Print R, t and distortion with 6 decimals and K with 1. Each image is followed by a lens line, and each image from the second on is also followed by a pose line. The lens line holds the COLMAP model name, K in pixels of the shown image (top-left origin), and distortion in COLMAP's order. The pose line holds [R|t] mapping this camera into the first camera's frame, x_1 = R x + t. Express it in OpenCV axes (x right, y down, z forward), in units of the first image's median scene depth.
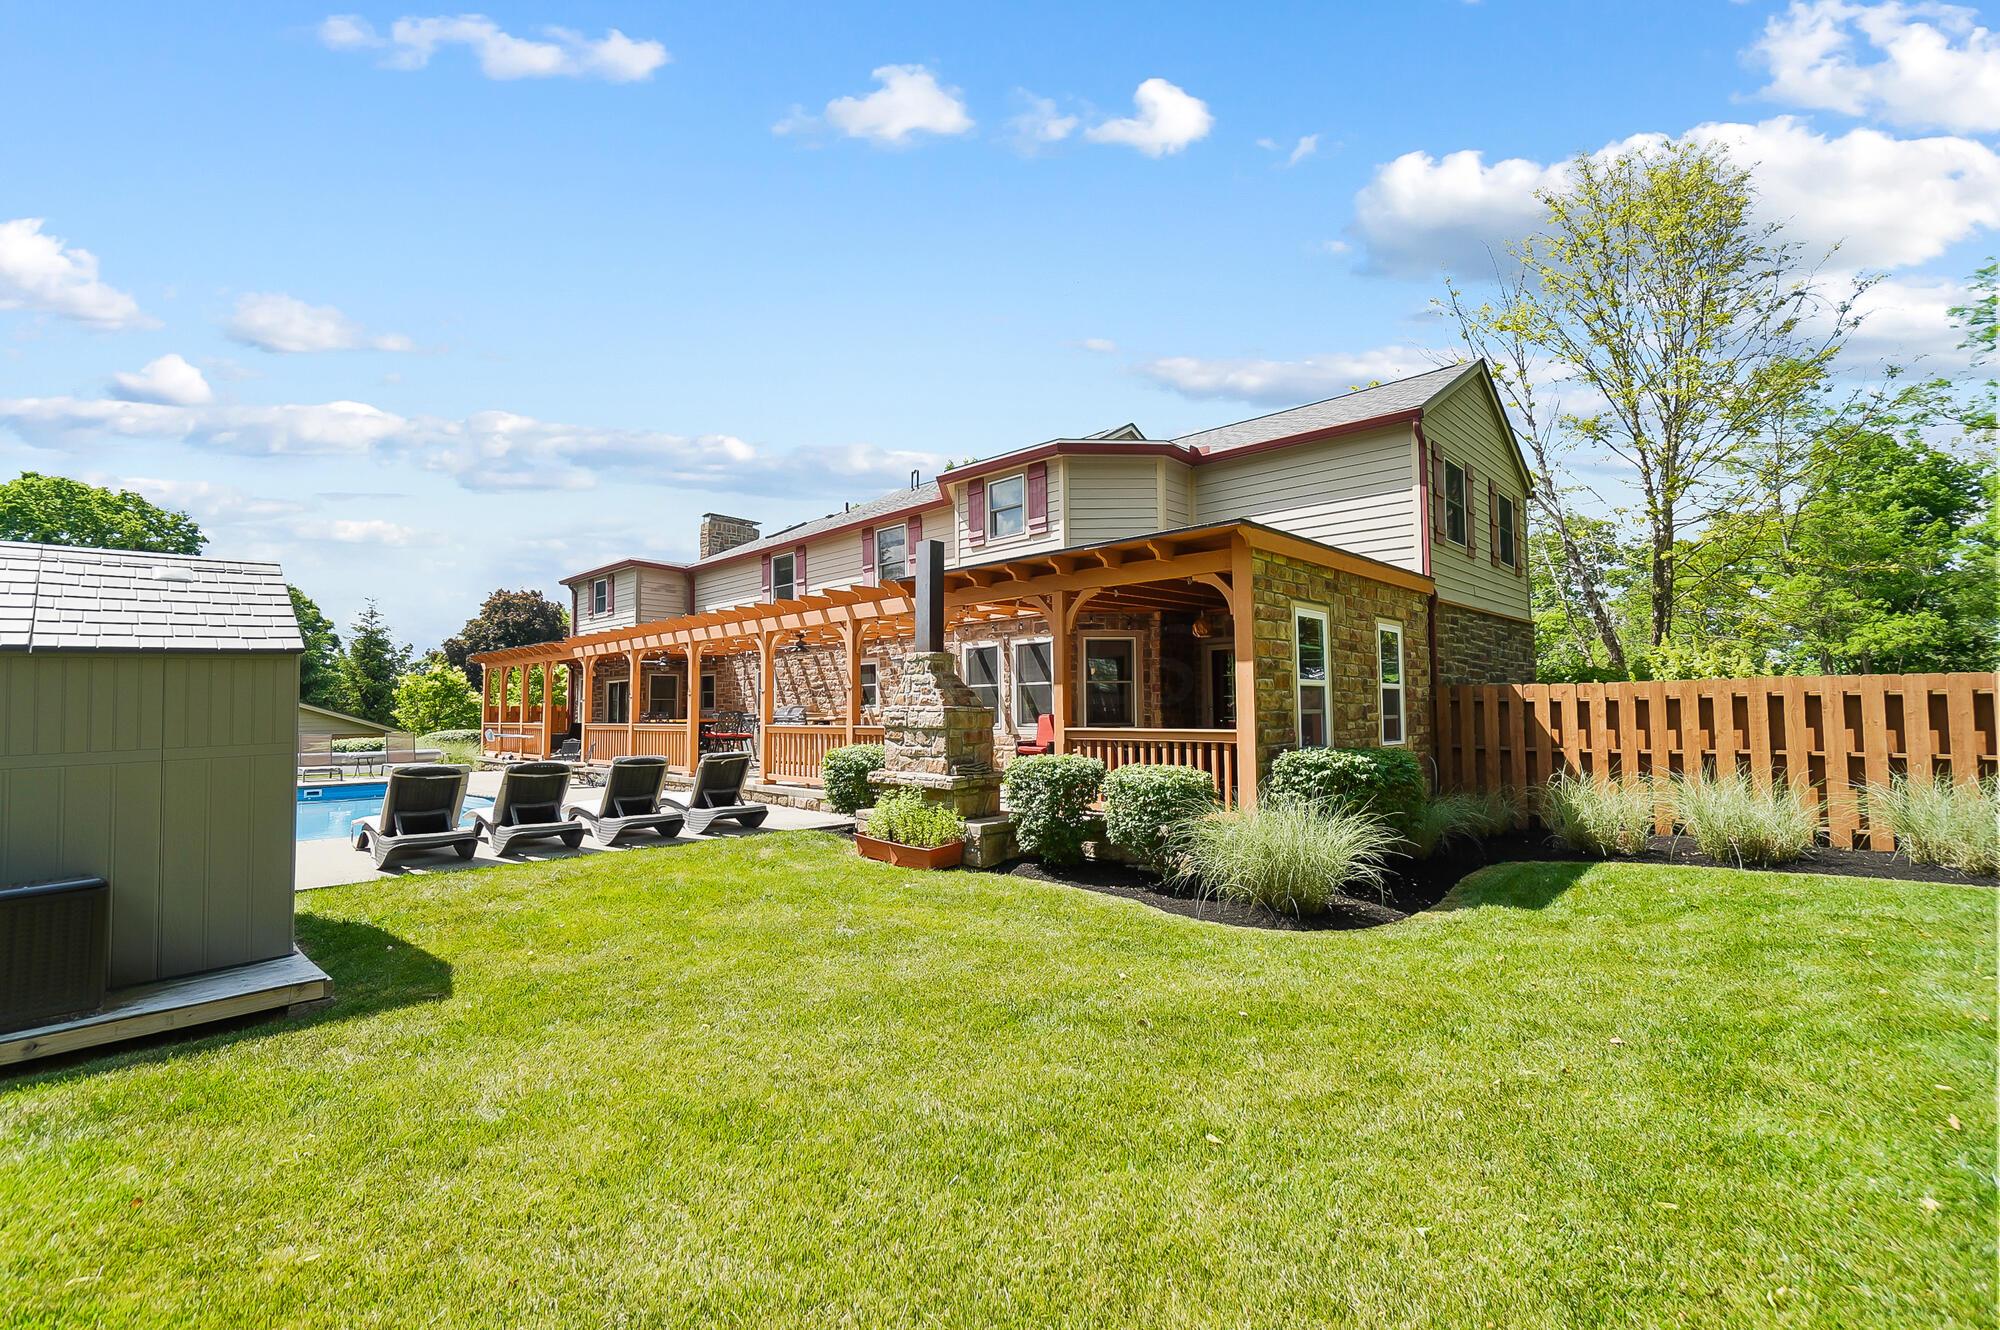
lens RADIAL K [[864.4, 0, 985.0], [0, 864.4, 658.9], [0, 0, 1]] dist [-0.013911, 0.016057]
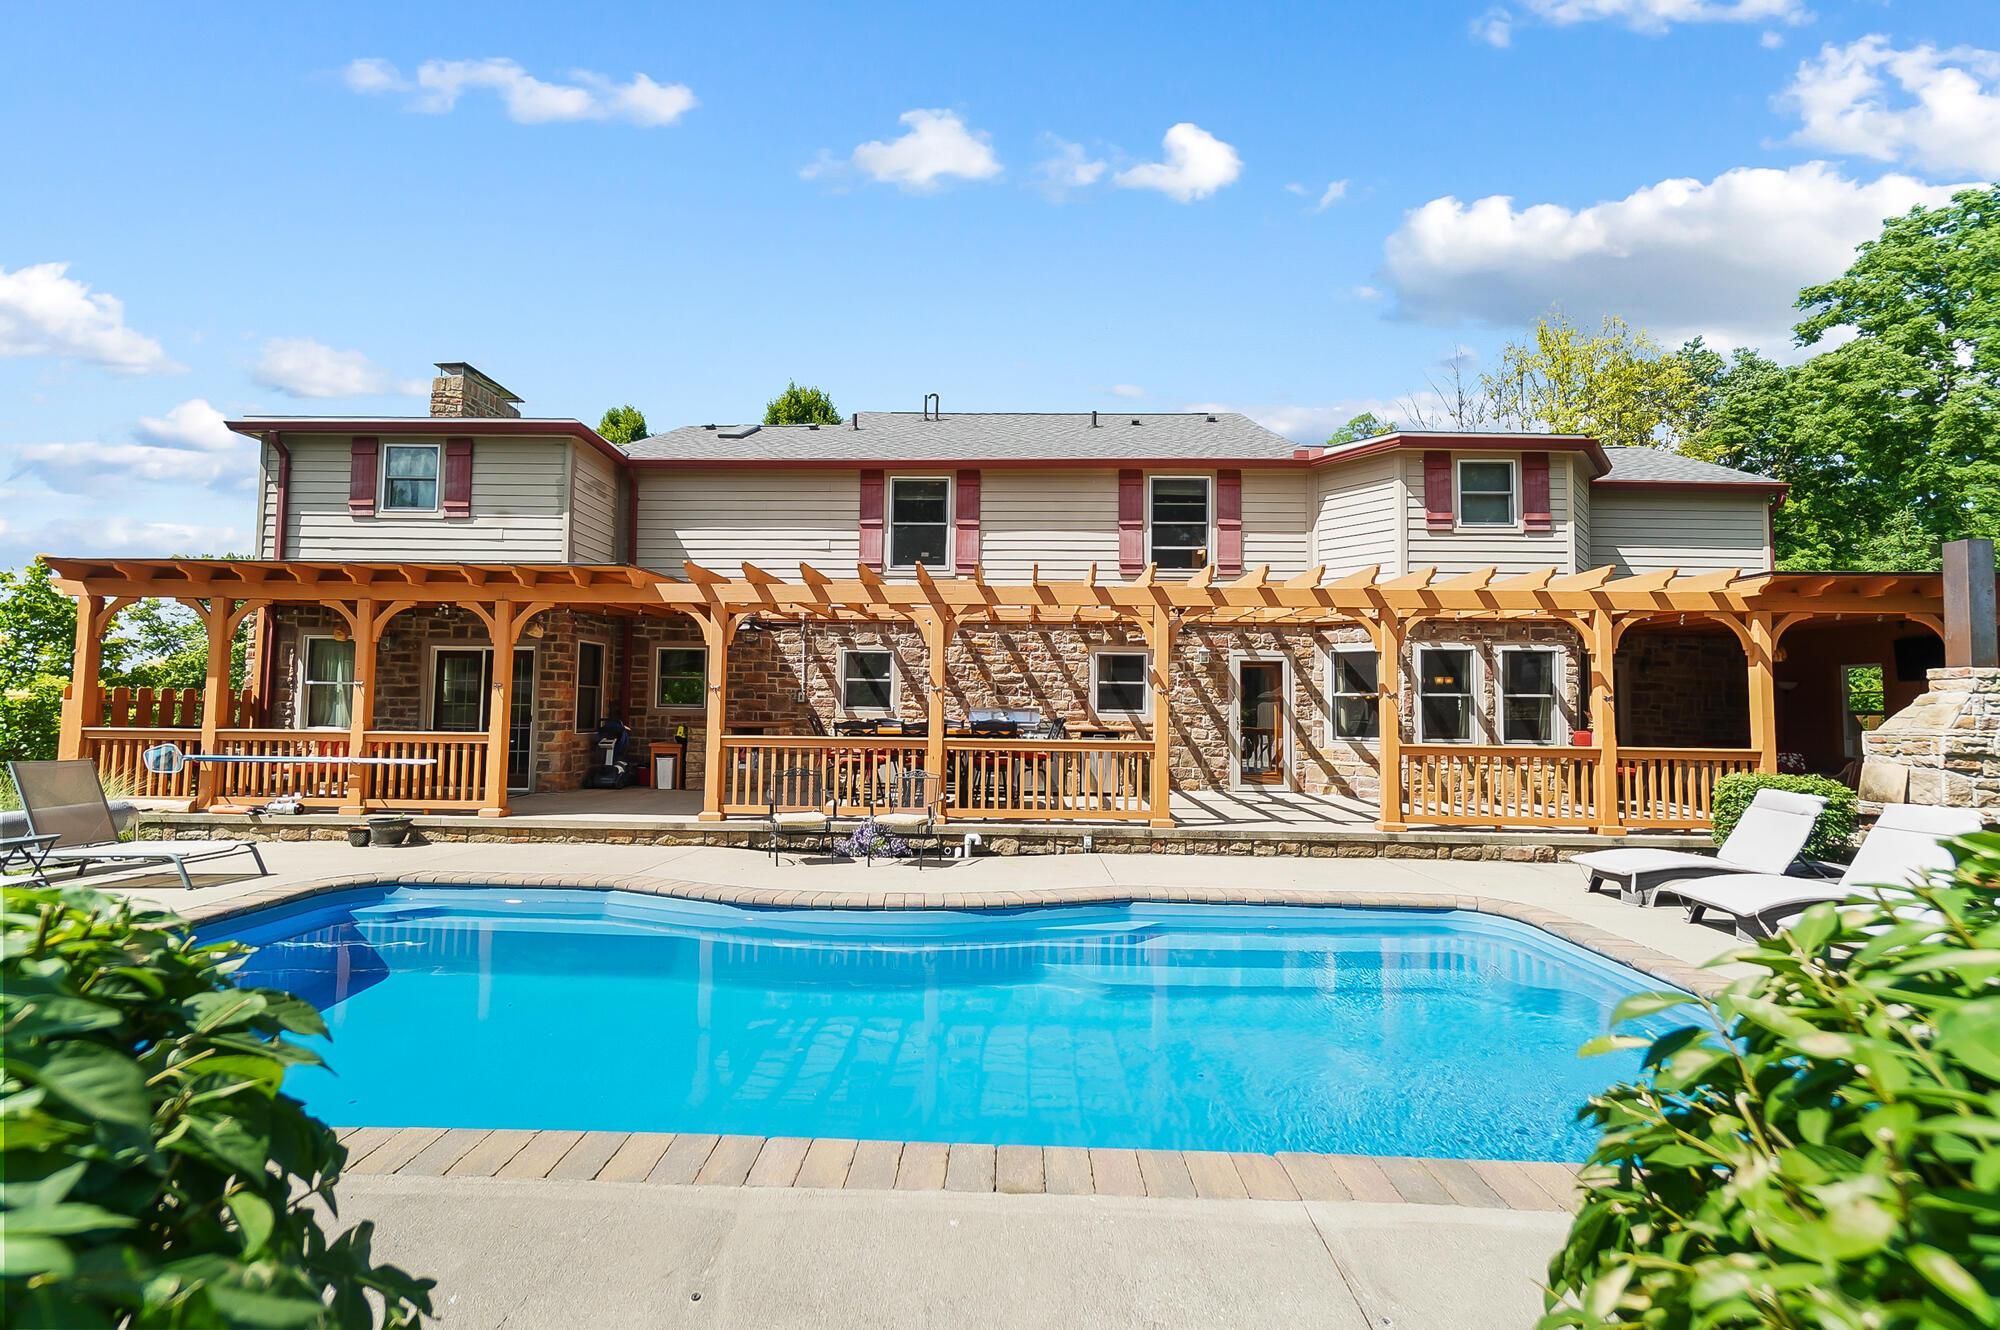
lens RADIAL K [[864.4, 0, 985.0], [0, 864.4, 658.9], [0, 0, 1]] dist [-0.013911, 0.016057]
pose [[0.730812, 0.055859, 0.680290, -0.910381], [-0.059873, 0.998050, -0.017630, 0.037776], [-0.679948, -0.027847, 0.732731, 0.678173]]
